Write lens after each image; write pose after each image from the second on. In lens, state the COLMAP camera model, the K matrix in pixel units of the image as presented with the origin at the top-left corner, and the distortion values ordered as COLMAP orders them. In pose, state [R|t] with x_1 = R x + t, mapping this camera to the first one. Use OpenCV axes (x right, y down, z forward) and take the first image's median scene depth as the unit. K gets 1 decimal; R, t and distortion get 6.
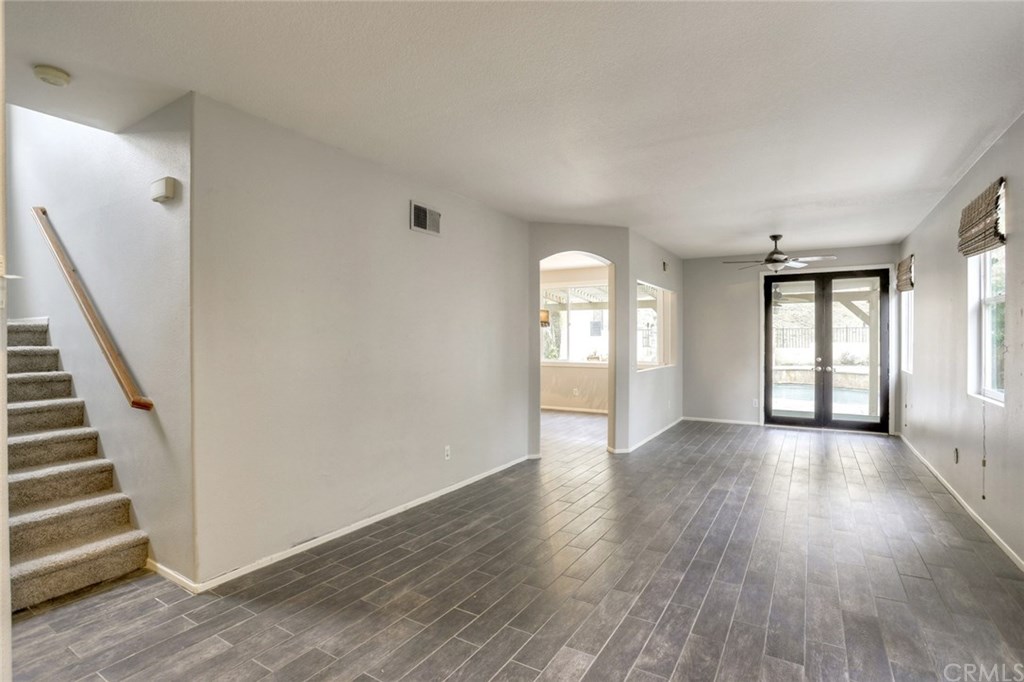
lens RADIAL K [[496.0, 0, 511.1], [0, 496.0, 340.1], [0, 0, 1]] dist [-0.084071, 0.035422]
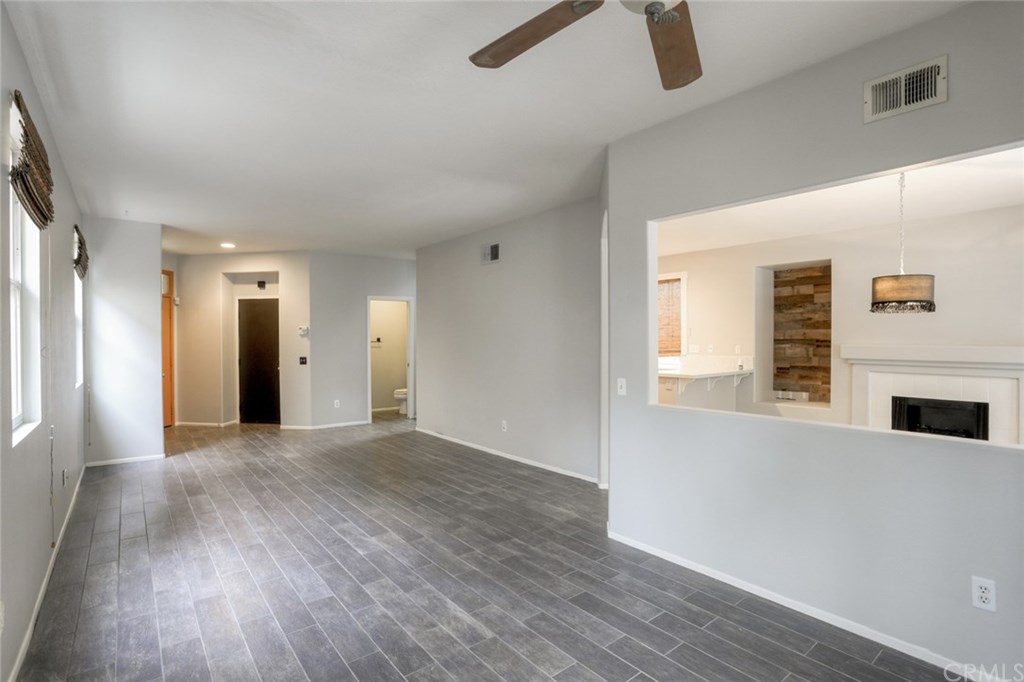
lens RADIAL K [[496.0, 0, 511.1], [0, 496.0, 340.1], [0, 0, 1]] dist [-0.084071, 0.035422]
pose [[-0.332316, 0.007570, -0.943138, 0.708922], [0.001300, 0.999971, 0.007568, -0.004894], [0.943167, 0.001289, -0.332316, 0.942368]]
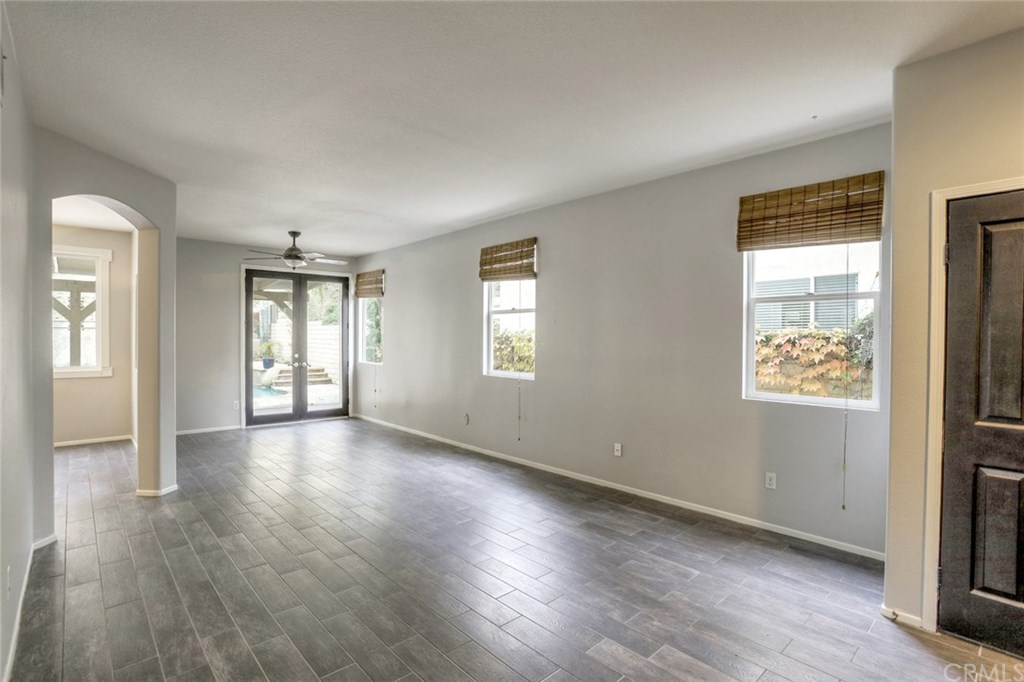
lens RADIAL K [[496.0, 0, 511.1], [0, 496.0, 340.1], [0, 0, 1]] dist [-0.084071, 0.035422]
pose [[0.268597, -0.004232, 0.963243, -0.275253], [-0.002863, 0.999982, 0.005192, -0.000820], [-0.963248, -0.004152, 0.268580, 0.281425]]
